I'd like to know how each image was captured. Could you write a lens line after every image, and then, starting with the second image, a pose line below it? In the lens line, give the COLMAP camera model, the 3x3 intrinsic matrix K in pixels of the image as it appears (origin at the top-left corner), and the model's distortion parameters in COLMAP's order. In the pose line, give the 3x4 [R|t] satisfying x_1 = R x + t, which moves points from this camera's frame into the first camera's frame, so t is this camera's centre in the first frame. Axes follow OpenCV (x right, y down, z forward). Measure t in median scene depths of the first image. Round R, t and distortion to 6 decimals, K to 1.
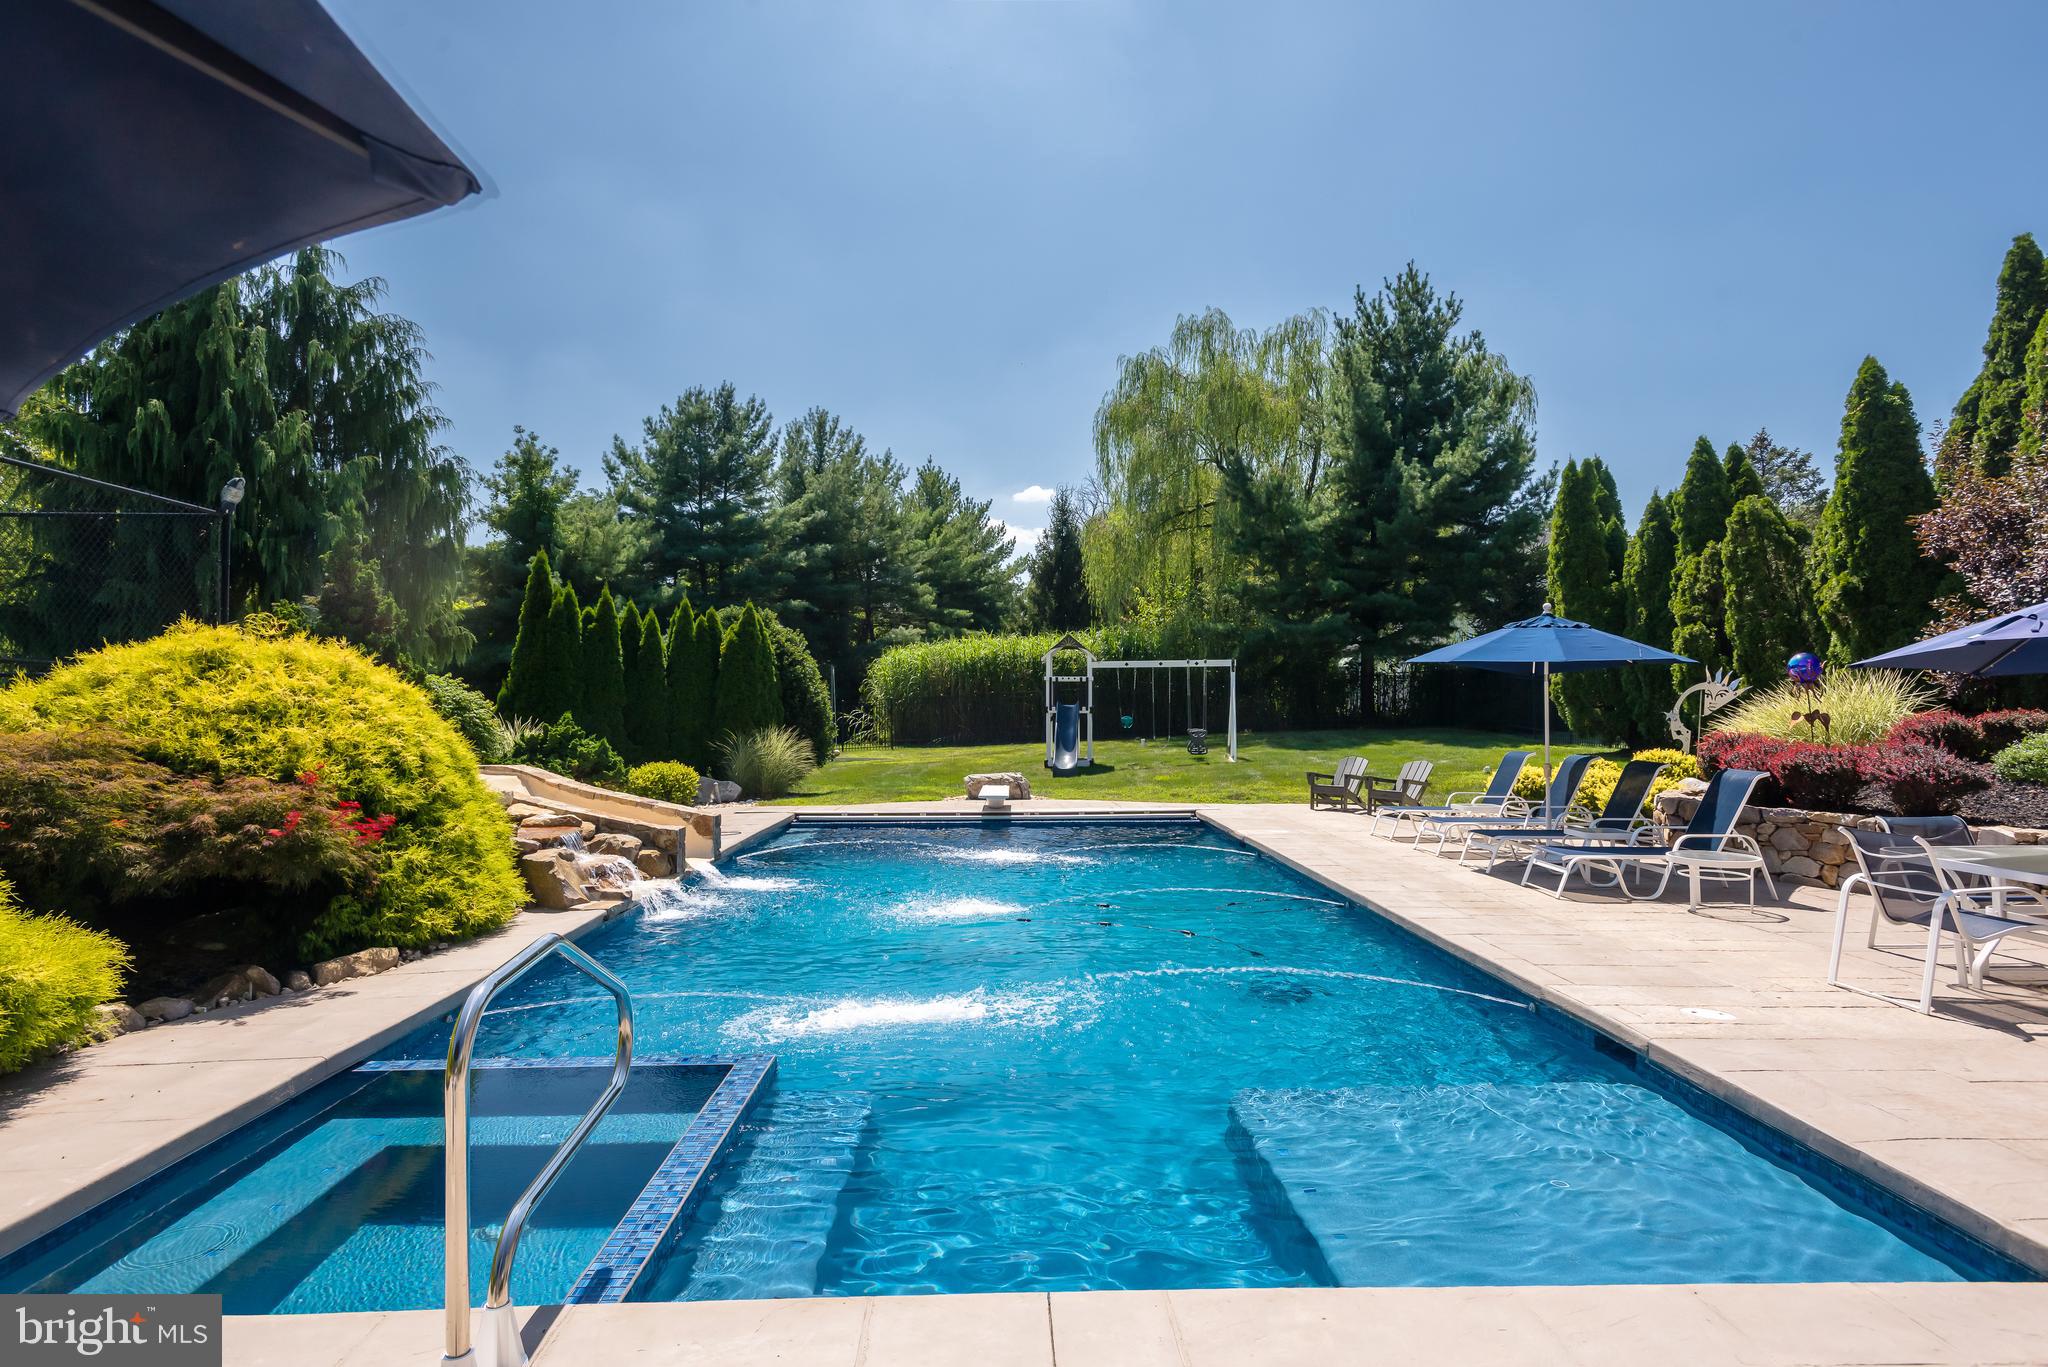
lens RADIAL K [[1140.5, 0, 1023.9], [0, 1140.5, 697.1], [0, 0, 1]] dist [0.017575, -0.001940]
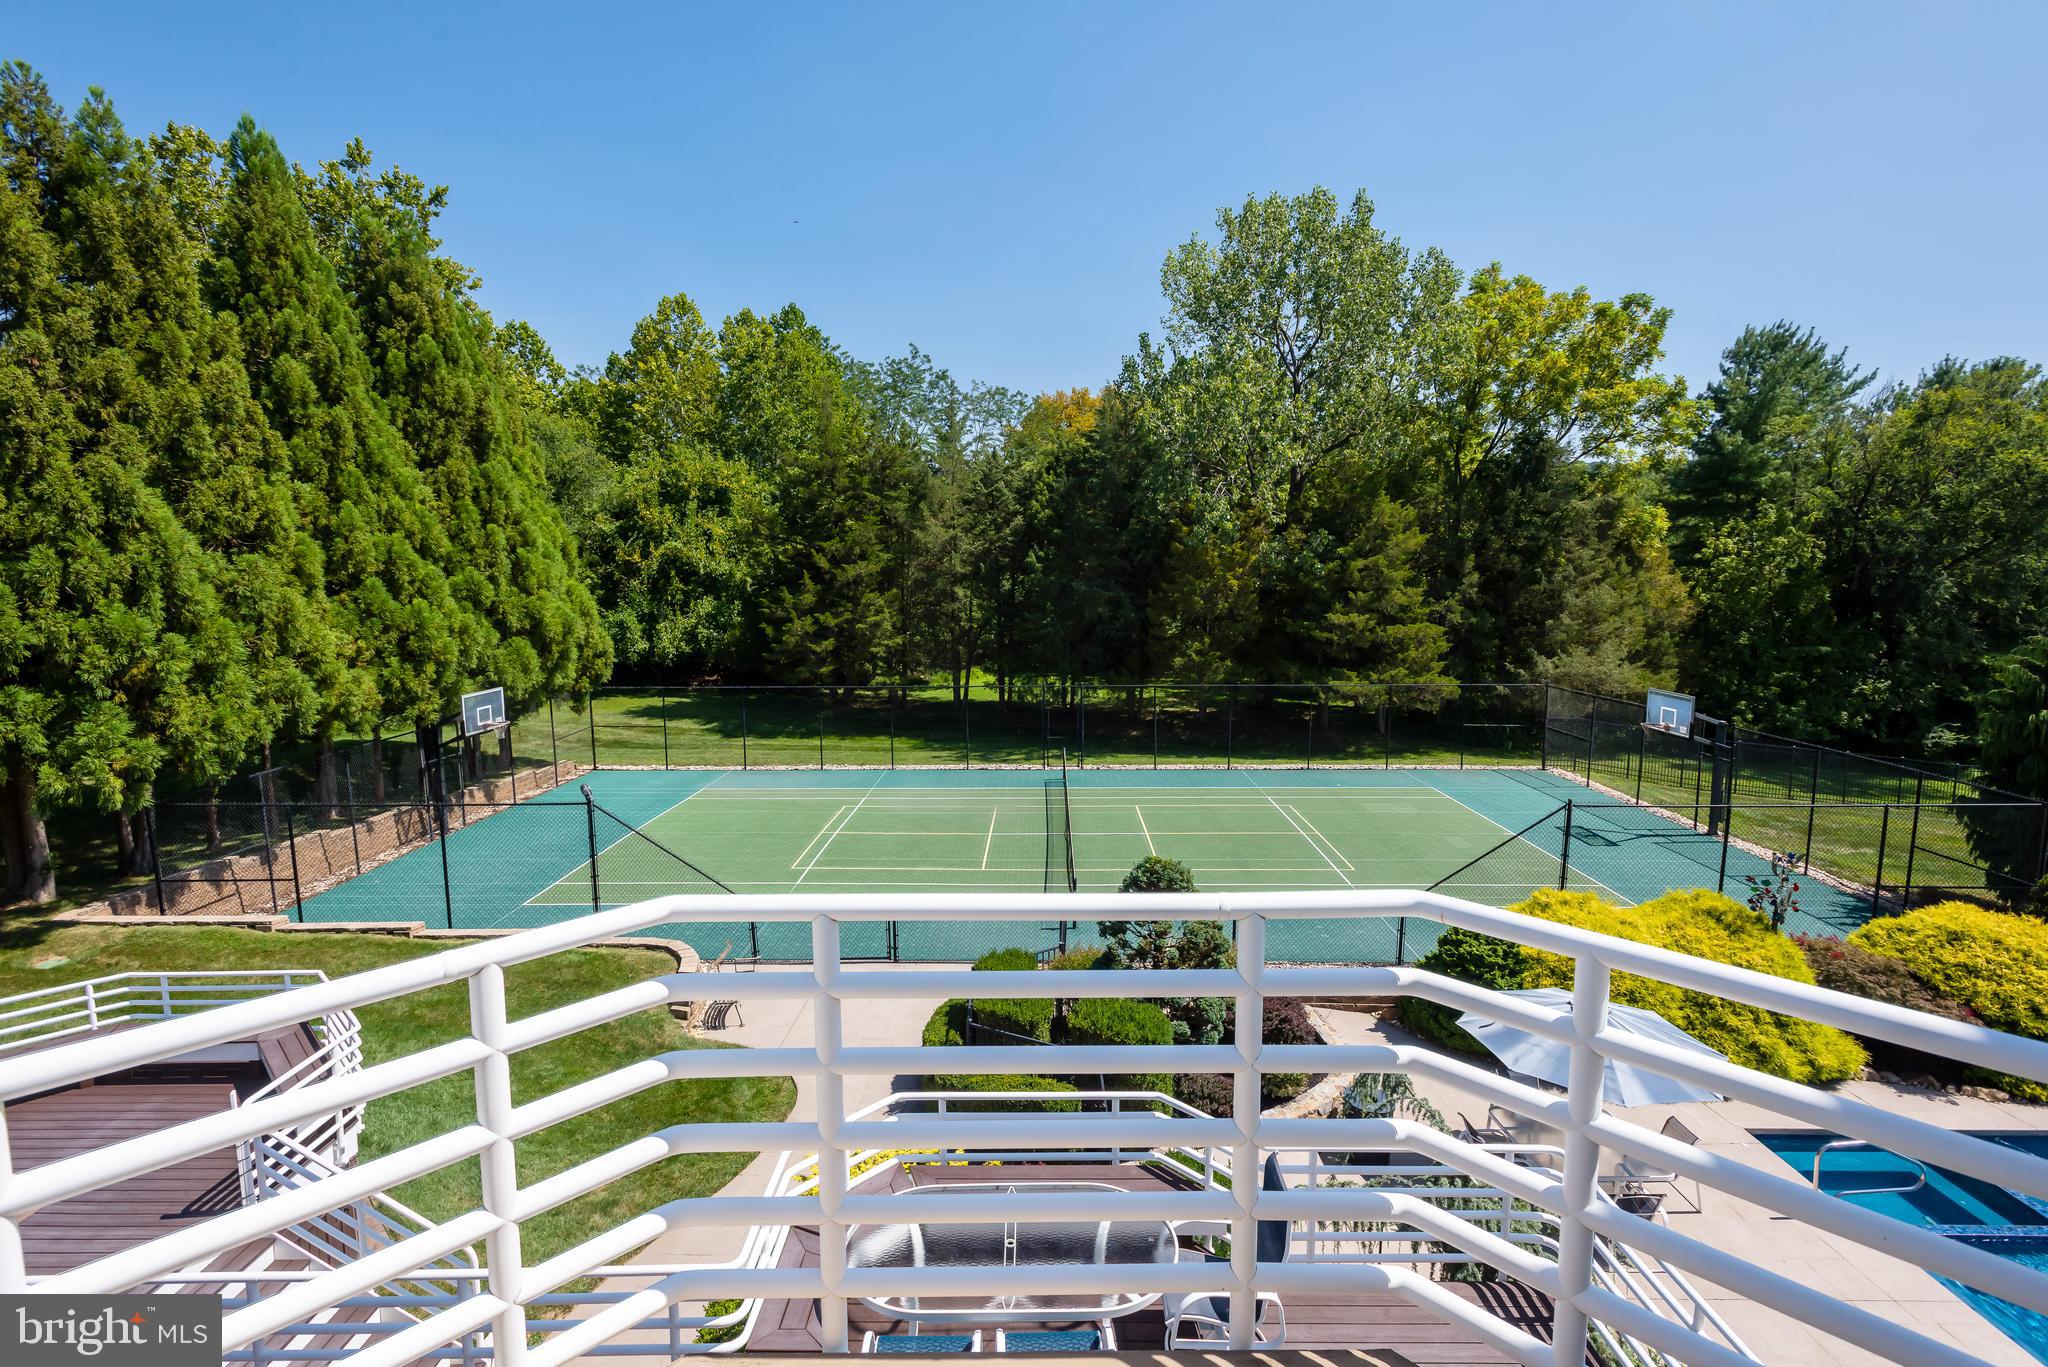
lens RADIAL K [[962.7, 0, 1025.6], [0, 962.7, 690.8], [0, 0, 1]] dist [0.022811, -0.008027]
pose [[-0.035947, 0.133773, -0.990360, 0.477944], [0.016665, 0.990943, 0.133247, -0.309113], [0.999215, -0.011715, -0.037850, -0.309959]]
